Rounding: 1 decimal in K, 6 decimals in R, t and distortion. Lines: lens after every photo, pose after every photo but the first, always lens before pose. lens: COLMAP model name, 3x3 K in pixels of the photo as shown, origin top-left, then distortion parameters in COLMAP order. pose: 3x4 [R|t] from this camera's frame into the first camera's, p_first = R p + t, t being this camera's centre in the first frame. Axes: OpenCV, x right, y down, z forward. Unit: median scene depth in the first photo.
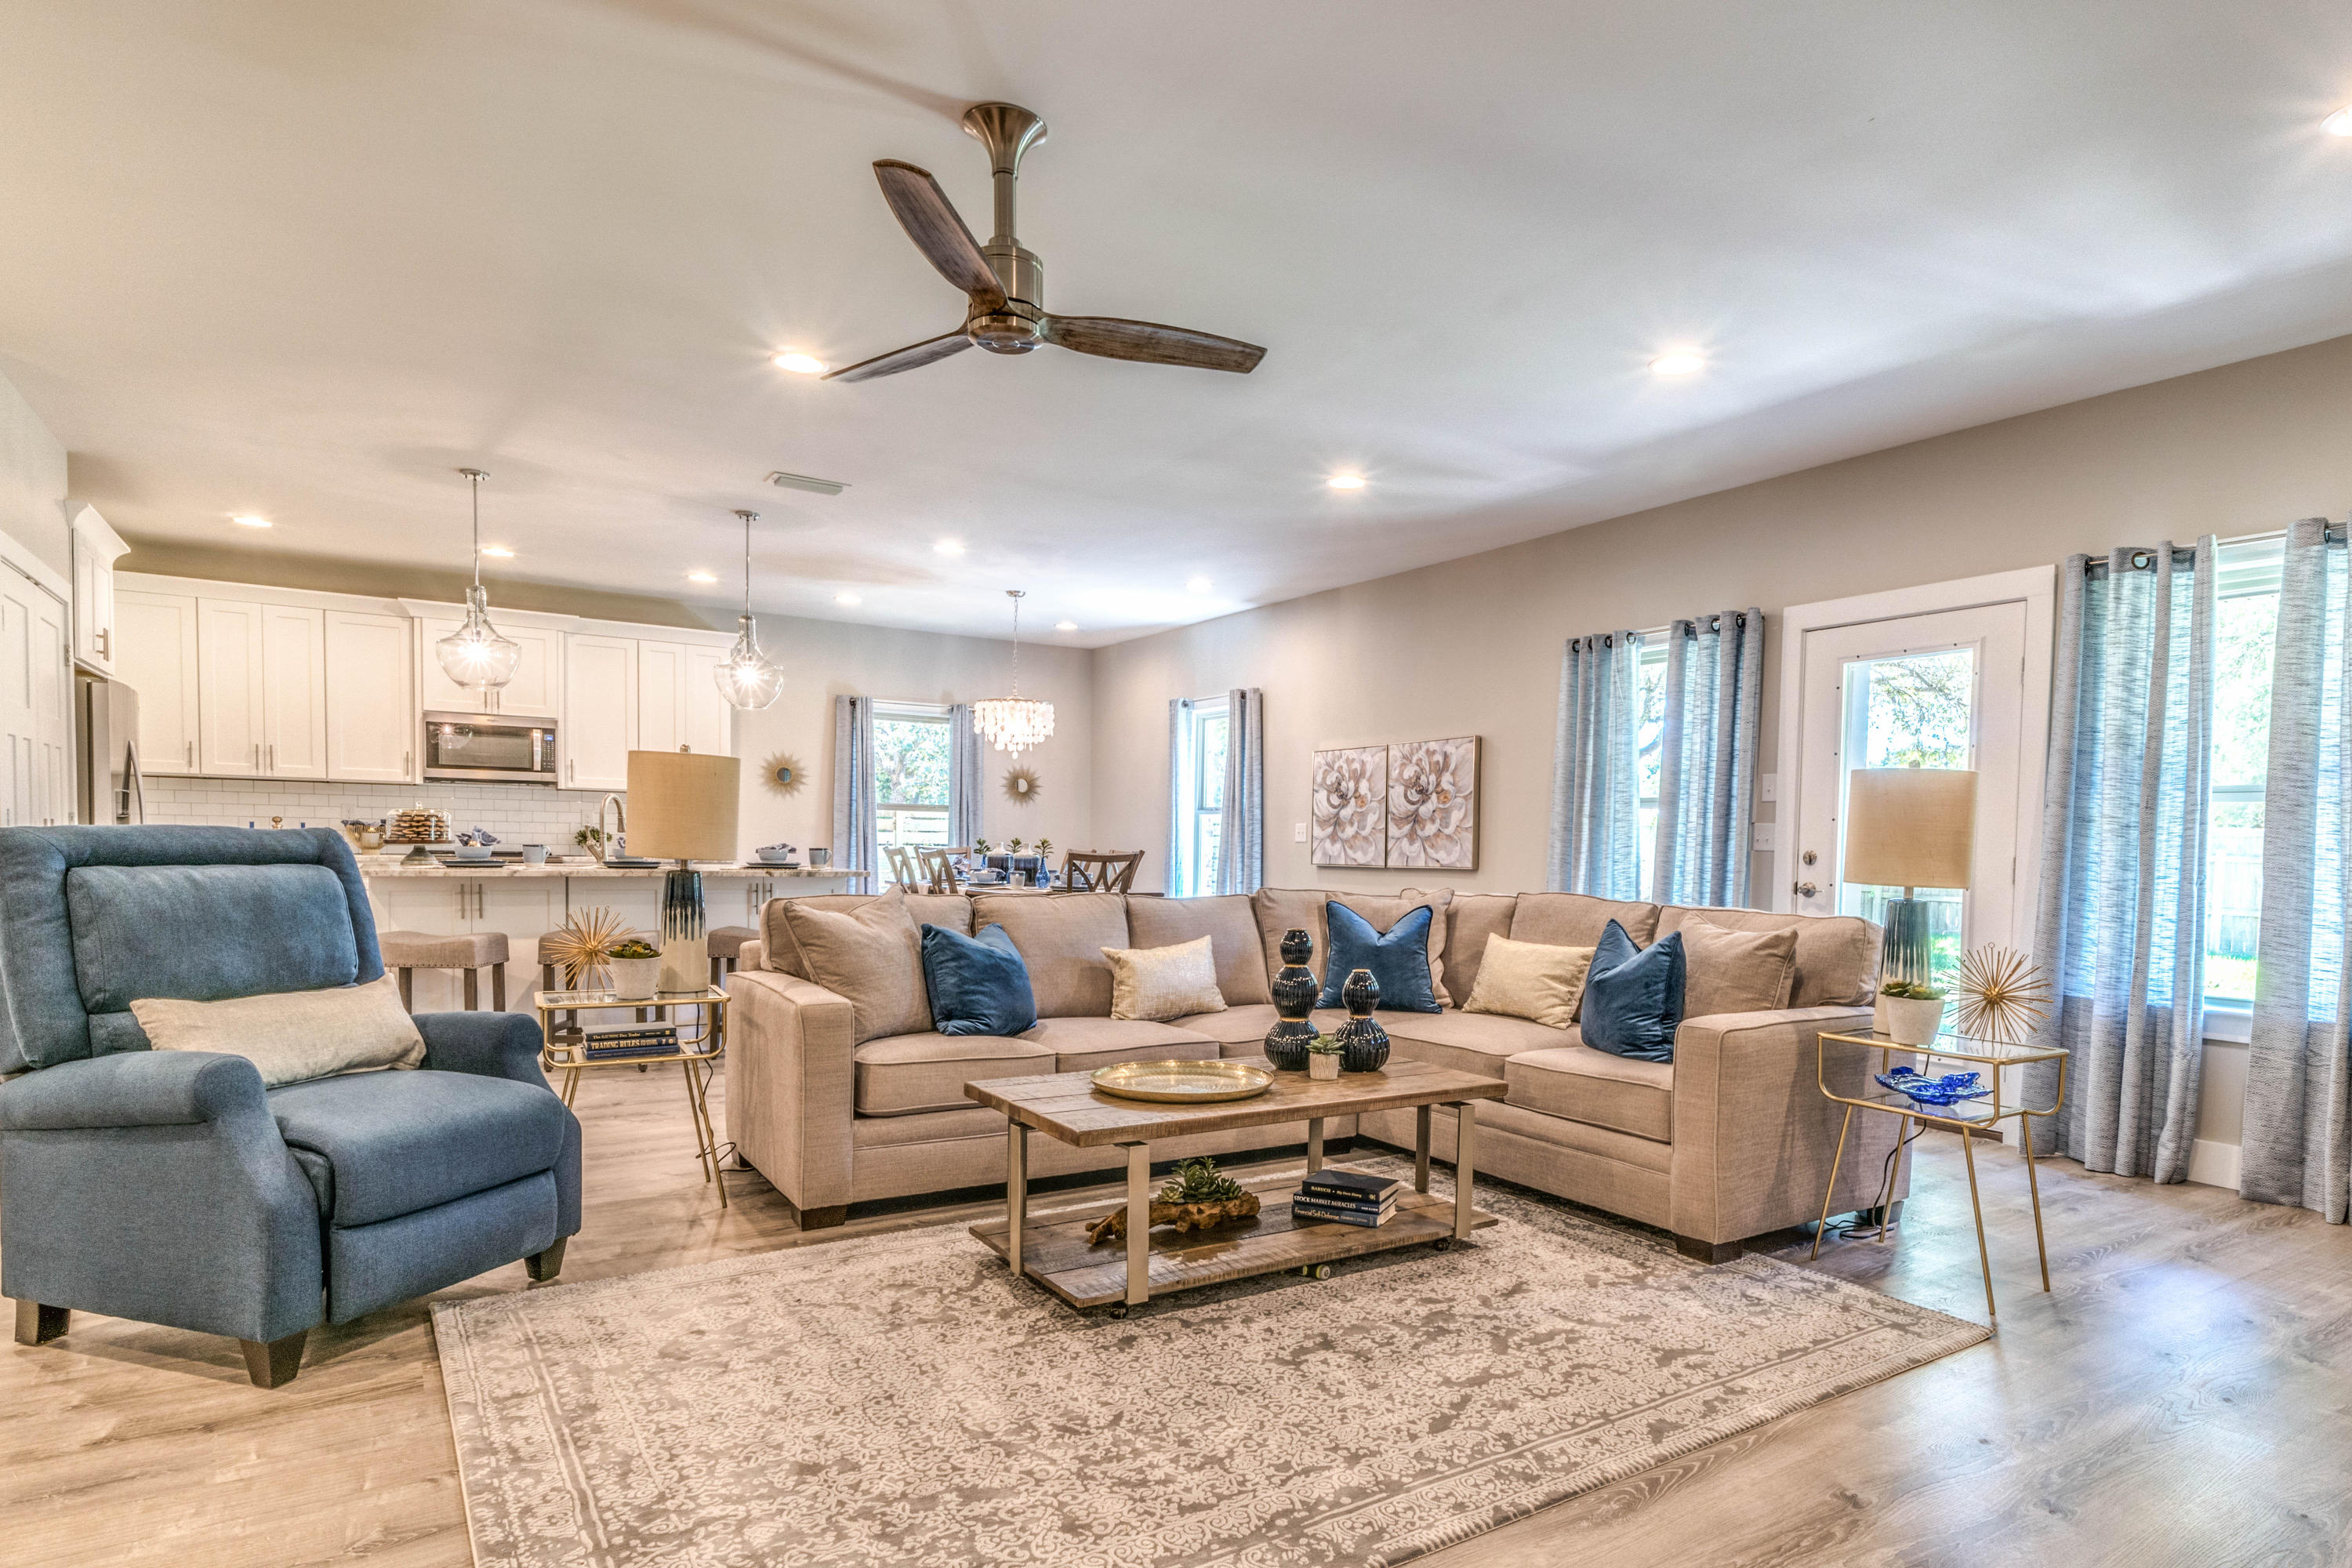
lens RADIAL K [[1246.6, 0, 1191.4], [0, 1246.6, 796.3], [0, 0, 1]] dist [0.003223, -0.000638]
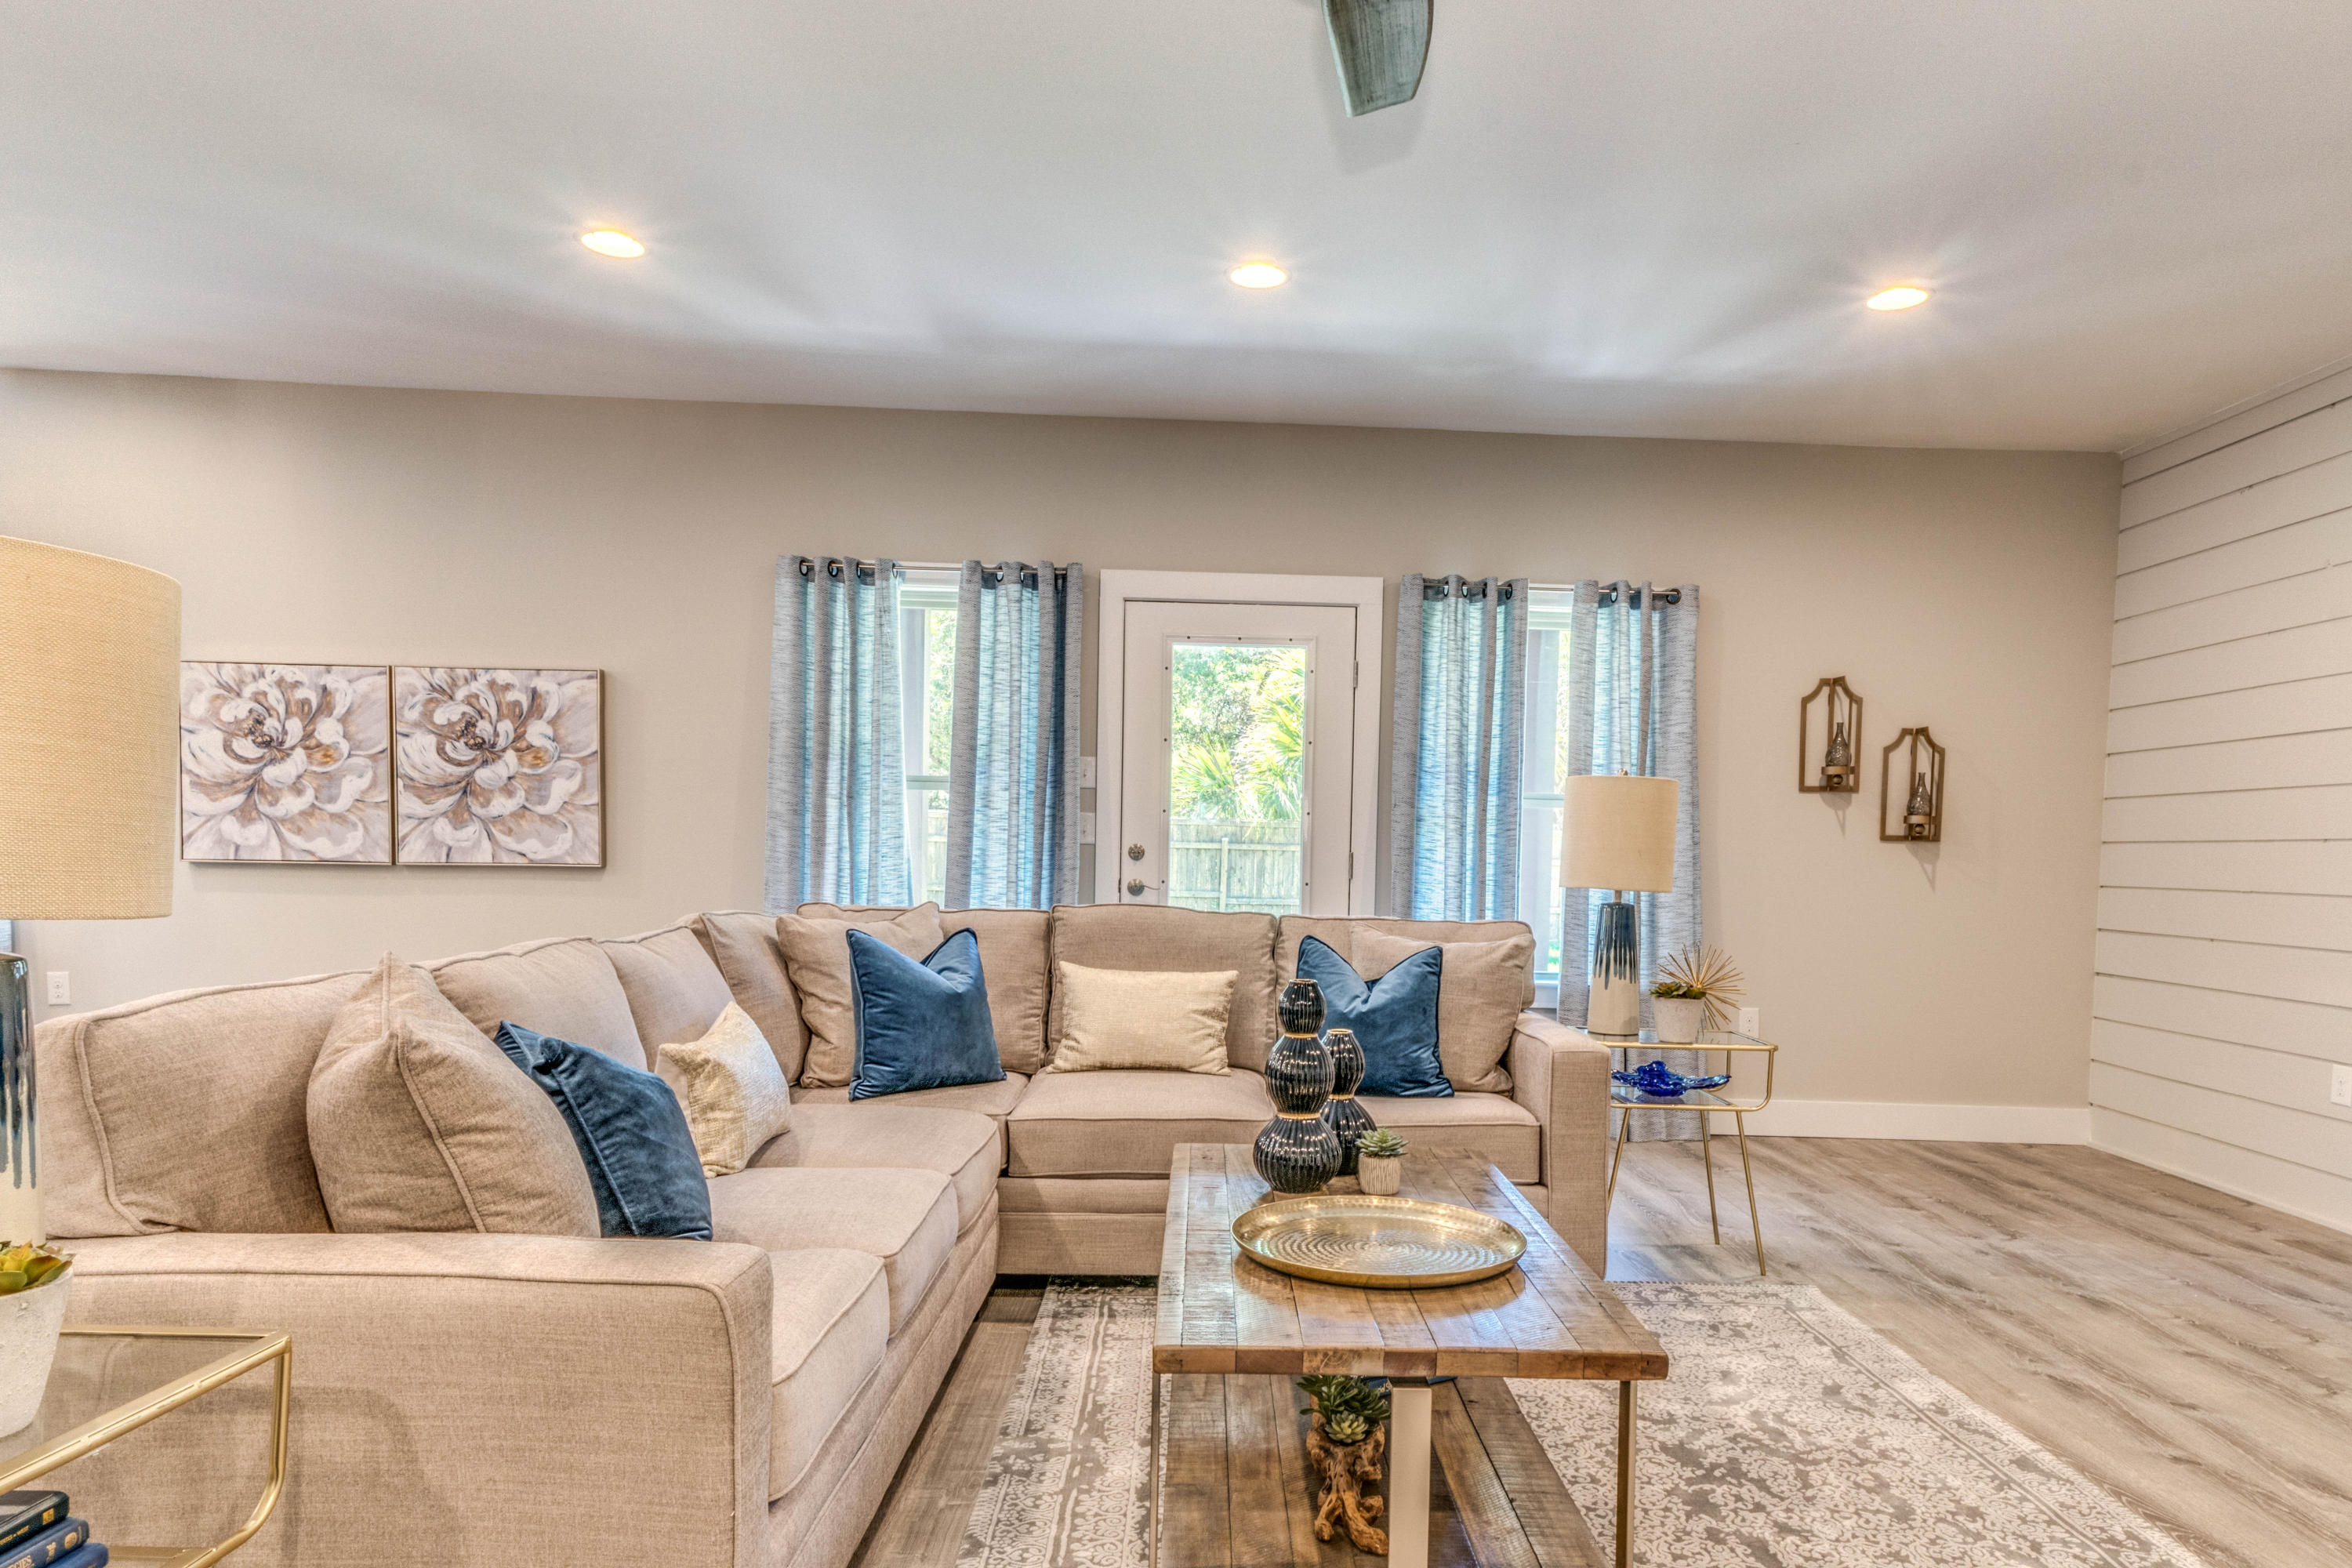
lens RADIAL K [[1387.5, 0, 1176.1], [0, 1387.5, 831.6], [0, 0, 1]] dist [0.003402, 0.000179]
pose [[0.506956, 0.011587, 0.861894, -0.296093], [-0.047320, 0.998776, 0.014406, 0.015128], [-0.860672, -0.048089, 0.506883, 0.385782]]
